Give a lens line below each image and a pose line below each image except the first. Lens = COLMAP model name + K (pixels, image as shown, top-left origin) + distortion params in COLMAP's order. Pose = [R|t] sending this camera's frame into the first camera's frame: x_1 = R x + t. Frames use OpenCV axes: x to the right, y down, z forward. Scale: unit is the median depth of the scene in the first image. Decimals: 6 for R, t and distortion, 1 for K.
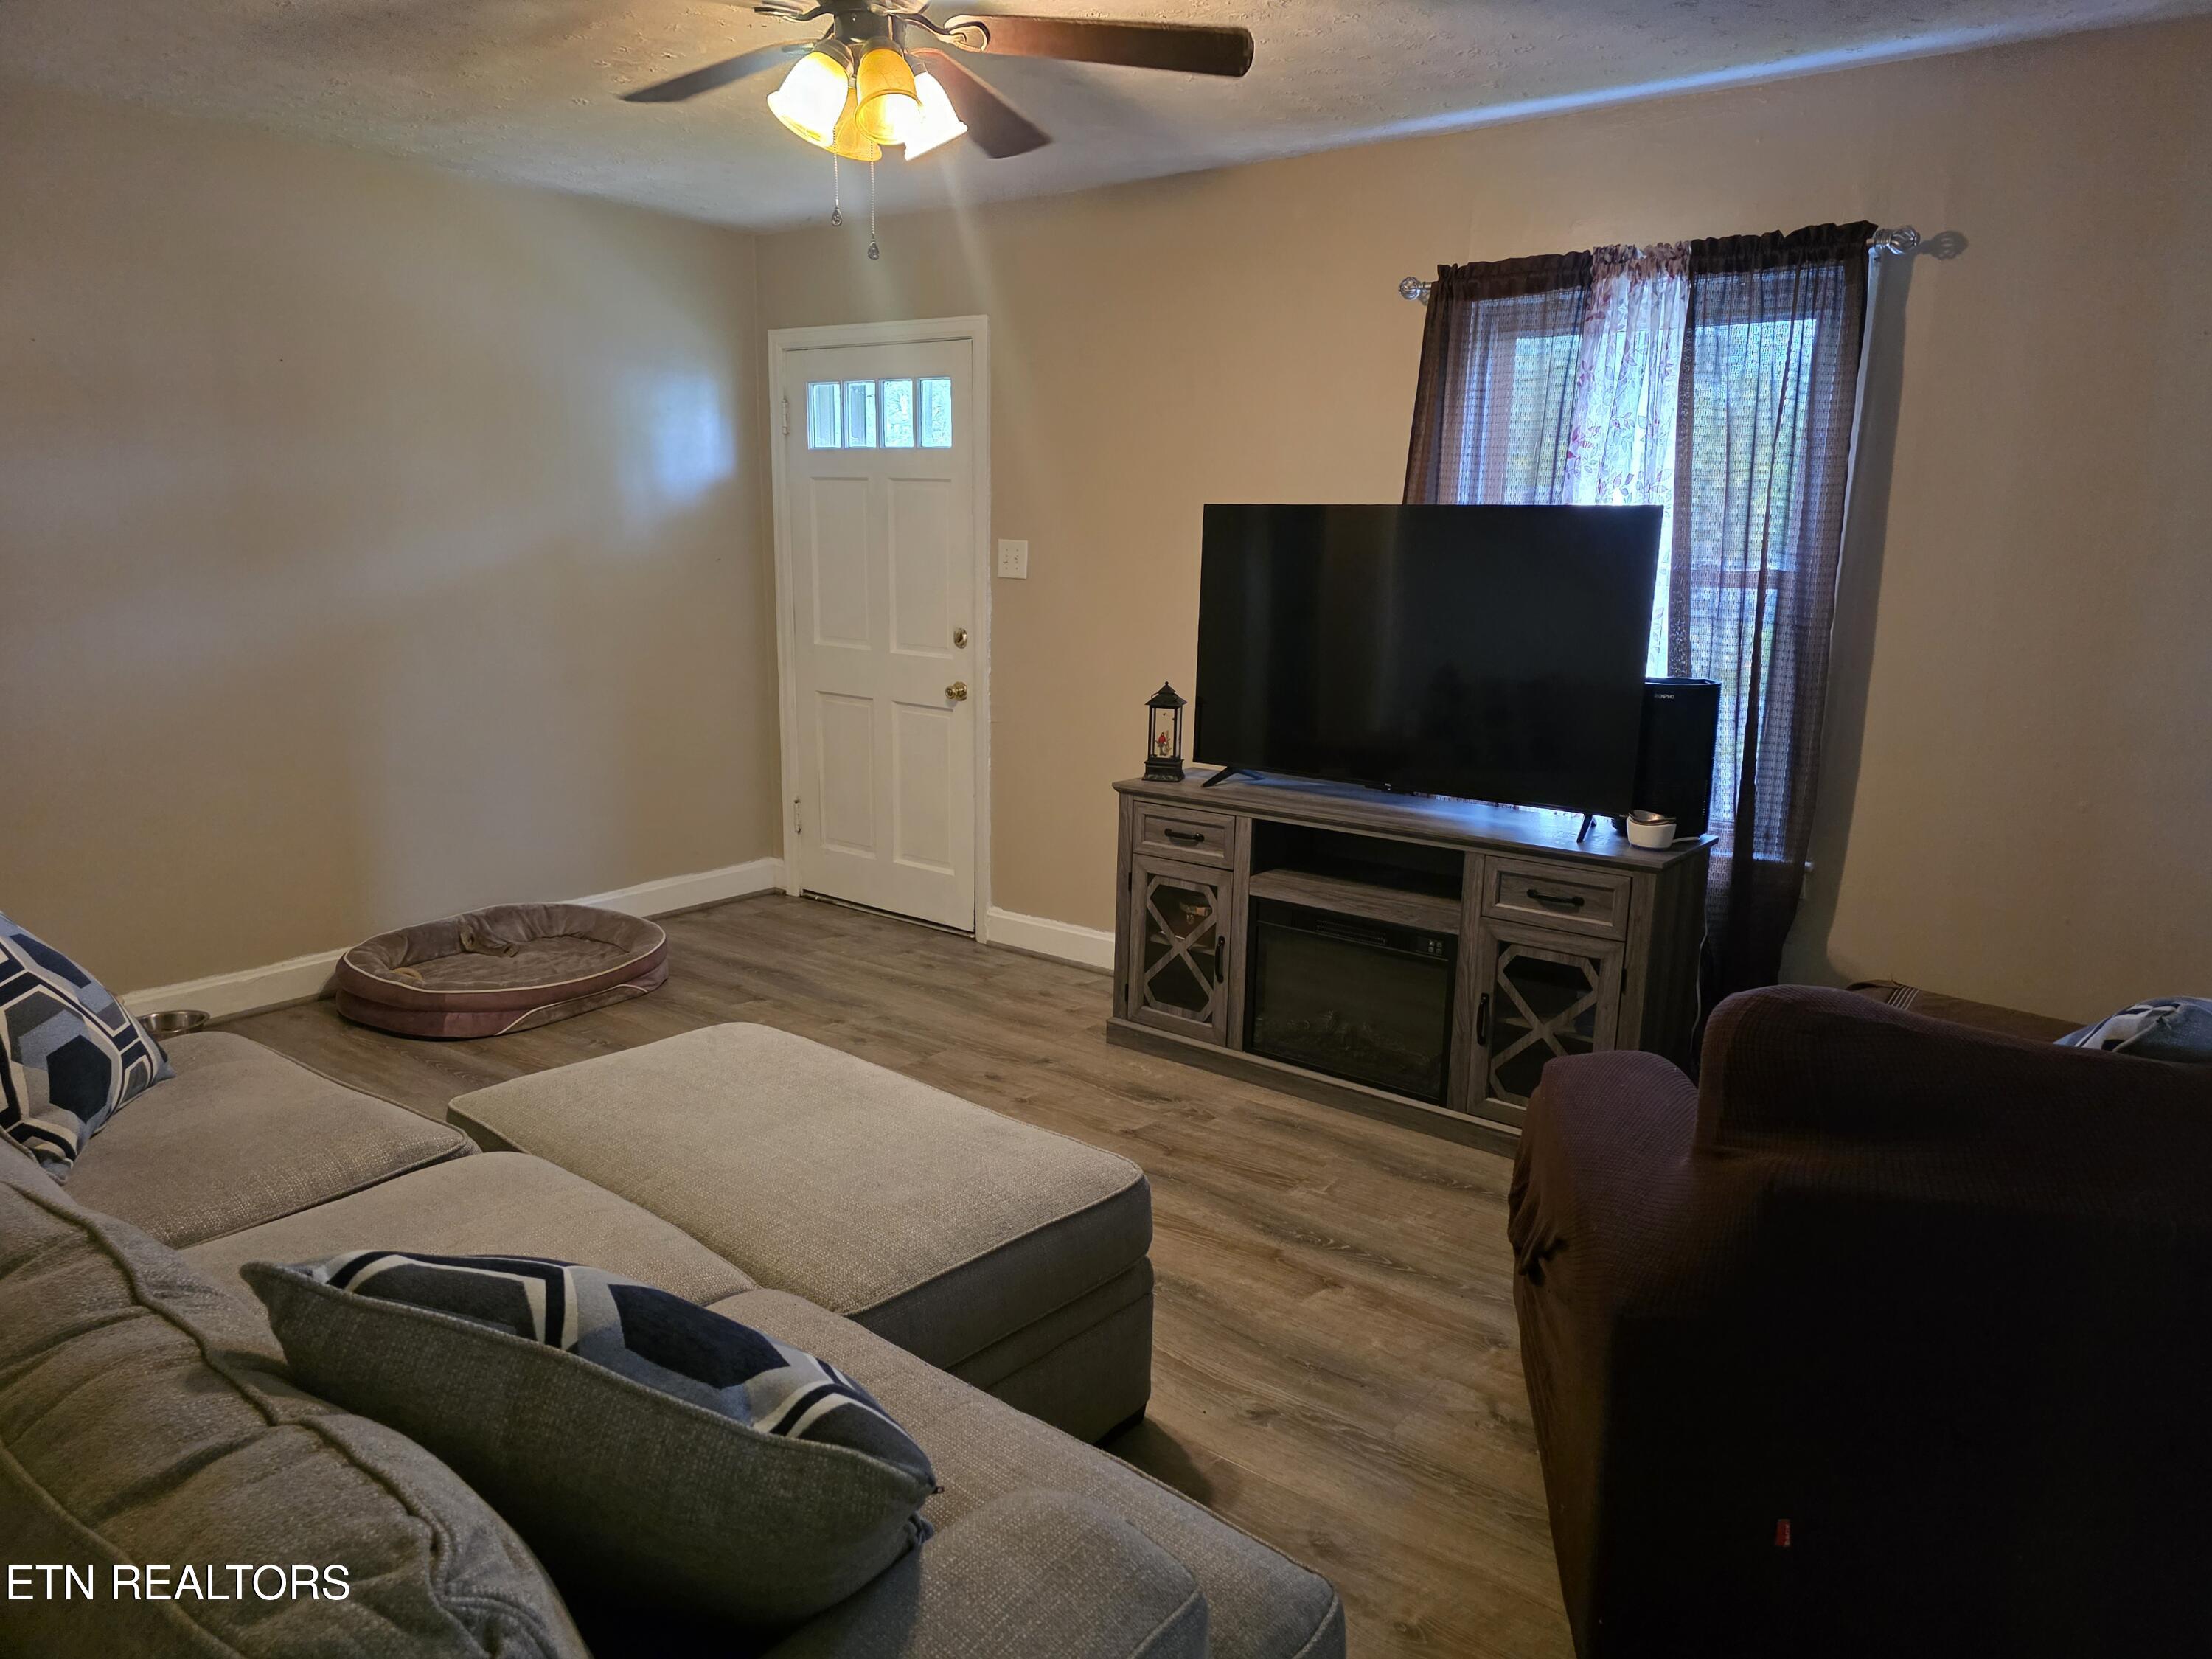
lens RADIAL K [[1497.4, 0, 1106.0], [0, 1497.4, 829.5], [0, 0, 1]] dist [0.074172, -0.080231]
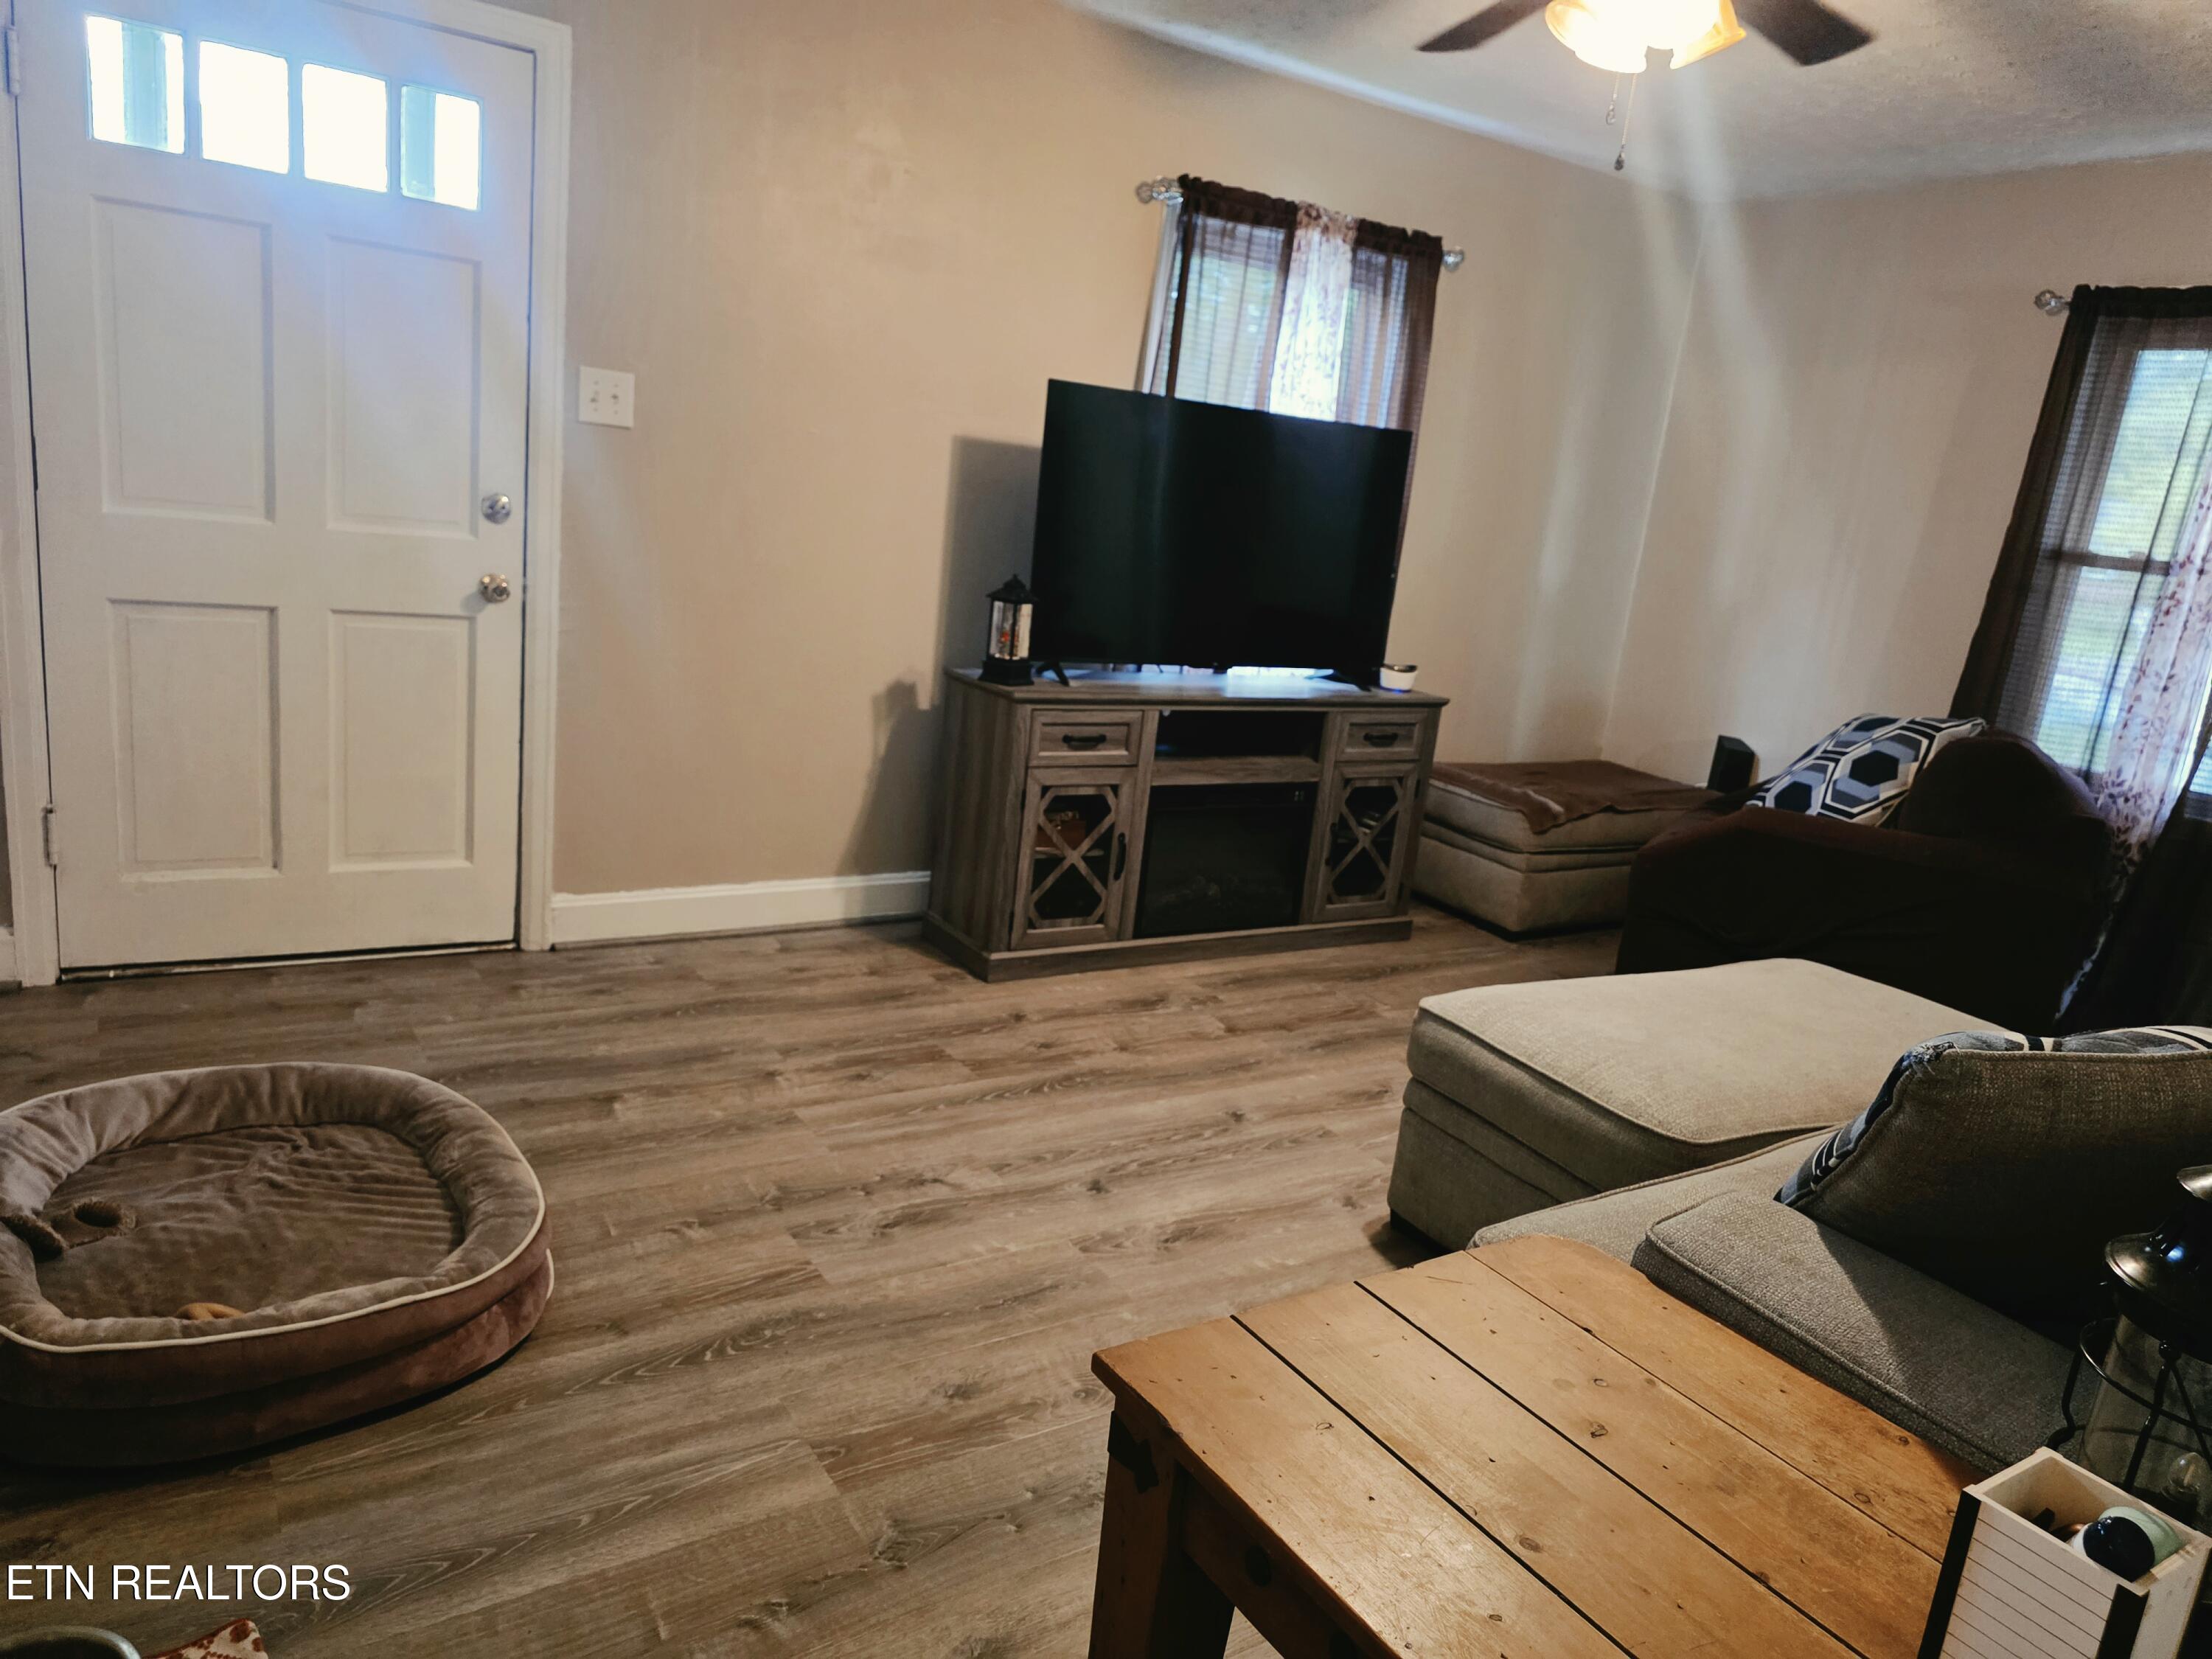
lens RADIAL K [[1510.2, 0, 1106.0], [0, 1510.2, 829.5], [0, 0, 1]] dist [0.051669, -0.046471]
pose [[0.317939, -0.198692, 0.927058, -0.831146], [0.084885, 0.979833, 0.180891, -0.110072], [-0.944303, 0.021181, 0.328393, 0.661936]]
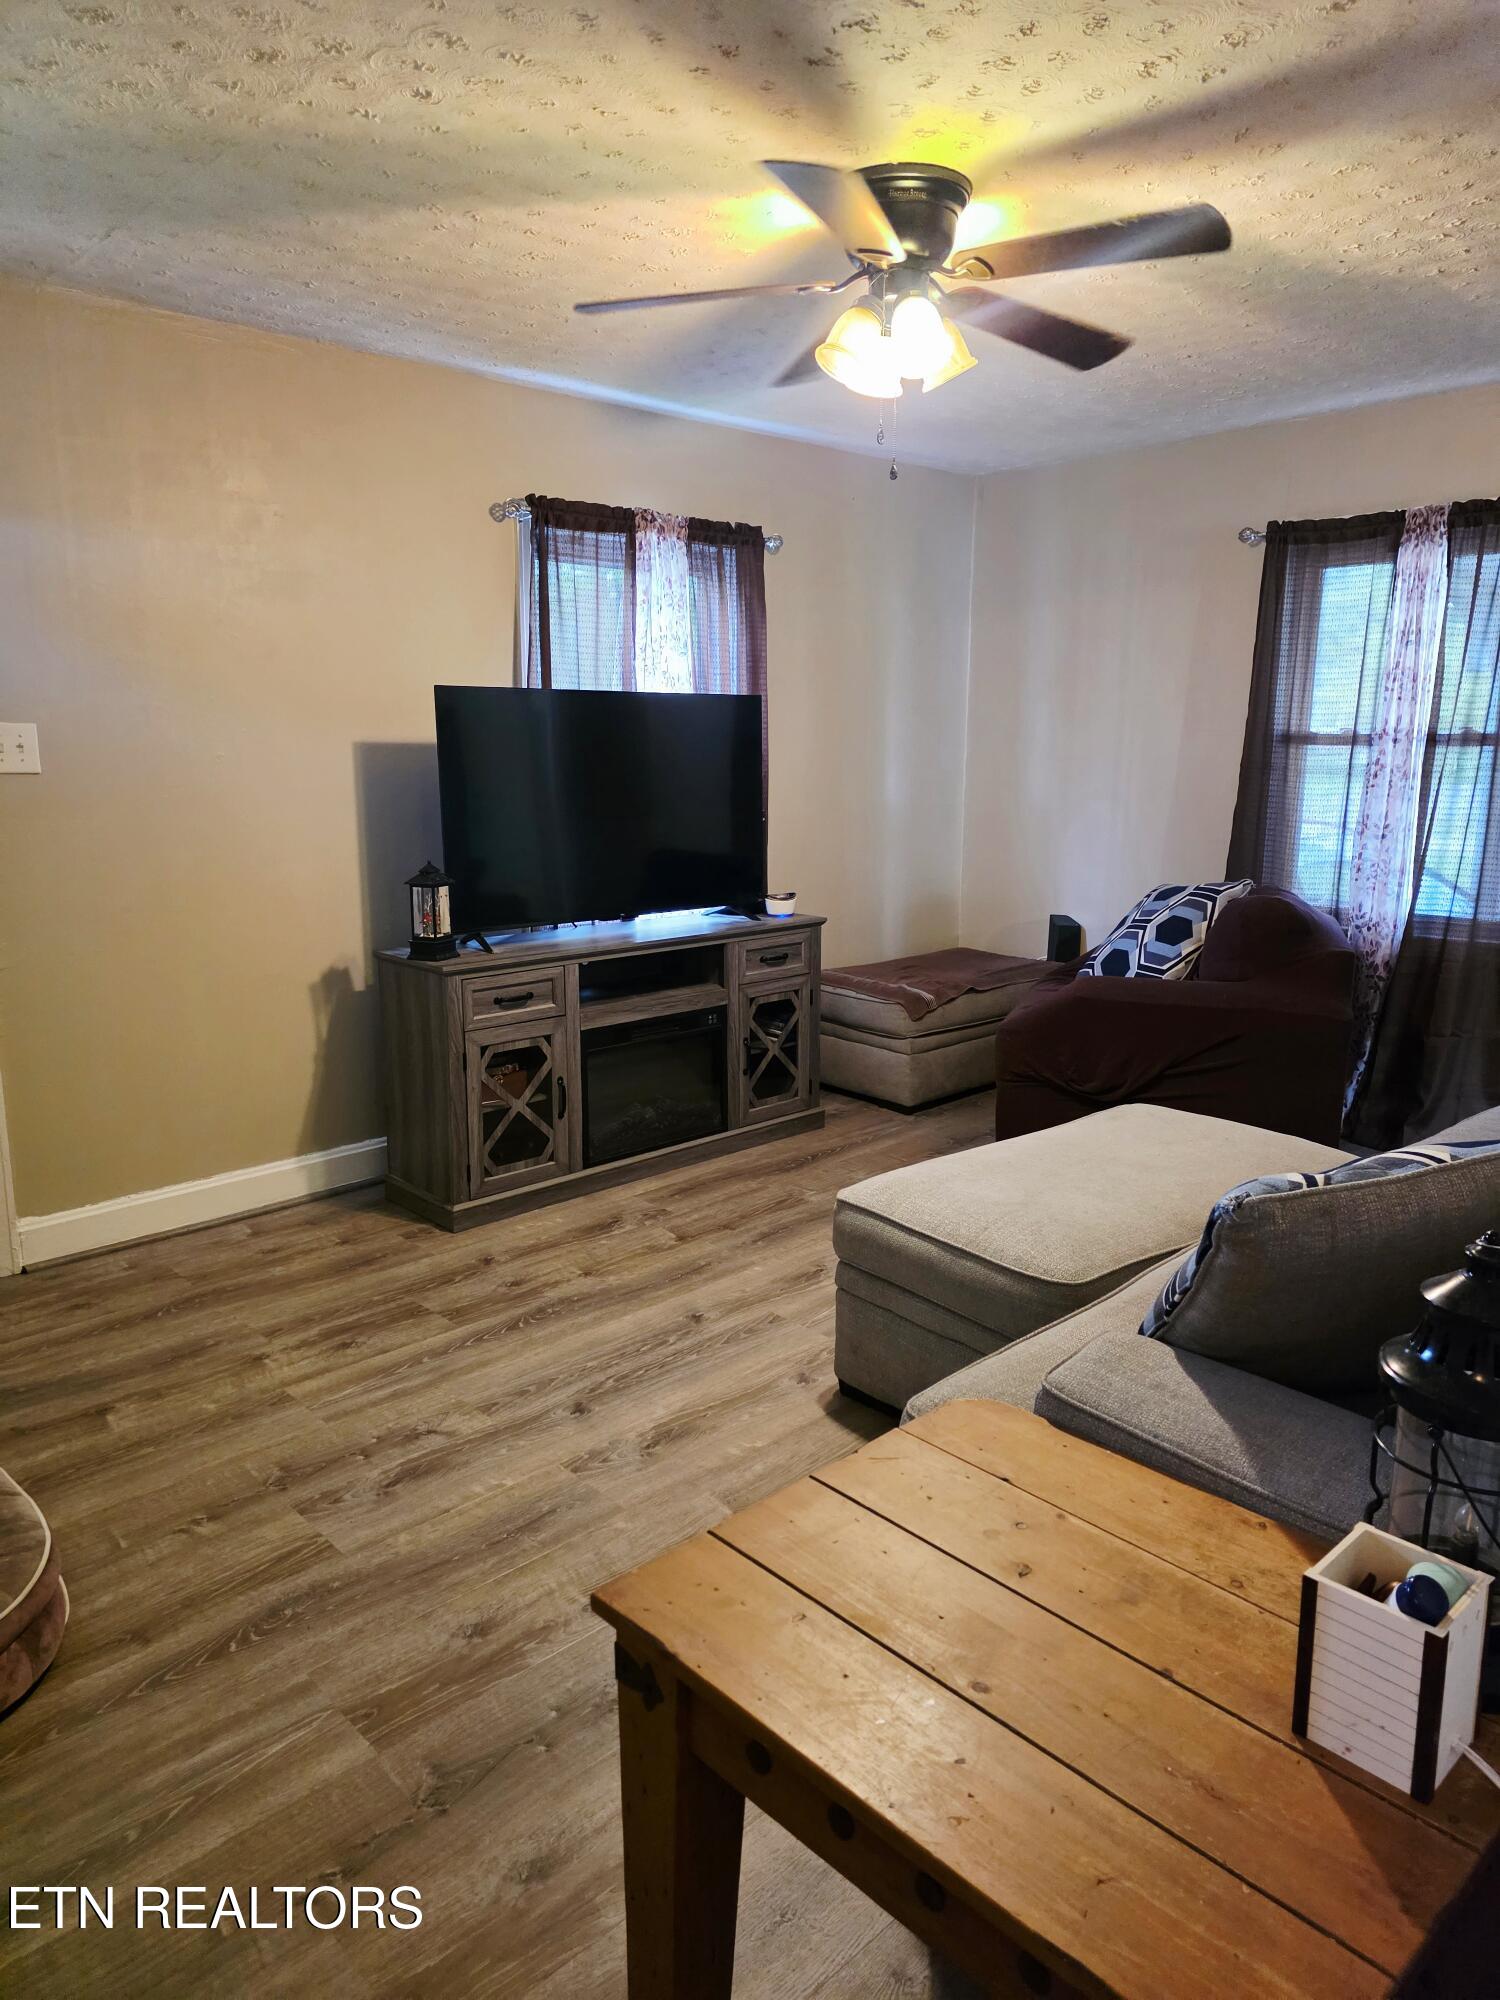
lens RADIAL K [[1353.9, 0, 755.0], [0, 1353.9, 987.9], [0, 0, 1]] dist [0.074172, -0.080231]
pose [[0.142040, -0.198128, 0.969830, -0.837233], [0.197383, 0.965757, 0.168388, -0.128835], [-0.969982, 0.167510, 0.176284, 0.653384]]
